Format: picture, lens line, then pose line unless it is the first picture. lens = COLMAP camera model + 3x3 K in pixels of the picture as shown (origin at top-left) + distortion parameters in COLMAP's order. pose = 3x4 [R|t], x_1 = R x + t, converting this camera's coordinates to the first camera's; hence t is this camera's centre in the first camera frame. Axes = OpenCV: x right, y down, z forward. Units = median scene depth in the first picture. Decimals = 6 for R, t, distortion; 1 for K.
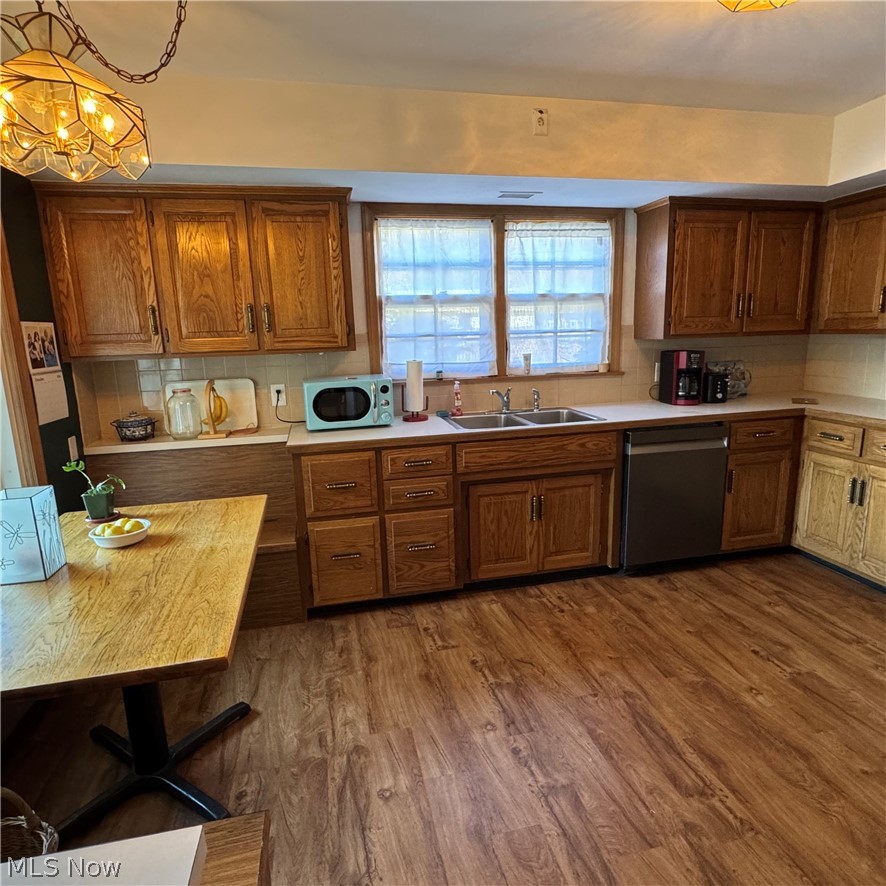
lens RADIAL K [[546.7, 0, 440.5], [0, 546.7, 441.0], [0, 0, 1]] dist [0.001510, -0.003716]
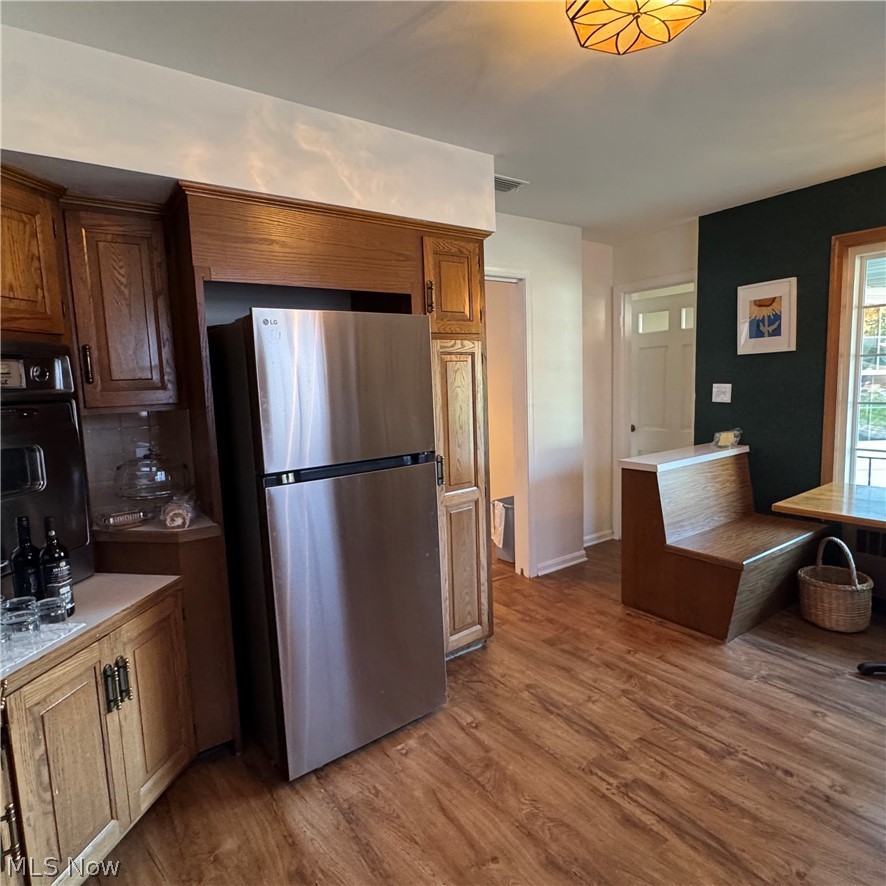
lens RADIAL K [[546.7, 0, 441.6], [0, 546.7, 441.1], [0, 0, 1]] dist [0.001510, -0.003716]
pose [[-0.918034, 0.108982, -0.381230, 0.790368], [-0.012855, 0.952799, 0.303331, -0.244683], [0.396292, 0.283369, -0.873301, 1.093465]]
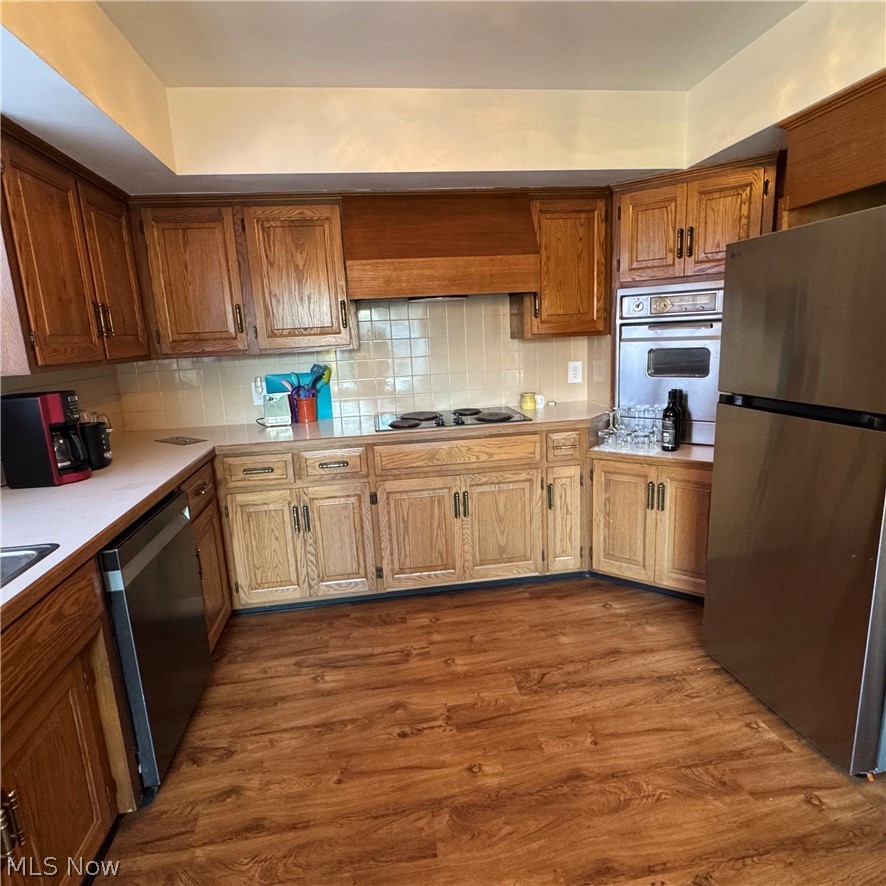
lens RADIAL K [[546.7, 0, 441.1], [0, 546.7, 440.4], [0, 0, 1]] dist [0.001510, -0.003716]
pose [[0.077819, -0.172133, 0.981995, -0.138959], [0.240052, 0.959238, 0.149120, -0.137174], [-0.967636, 0.224126, 0.115968, 0.718384]]
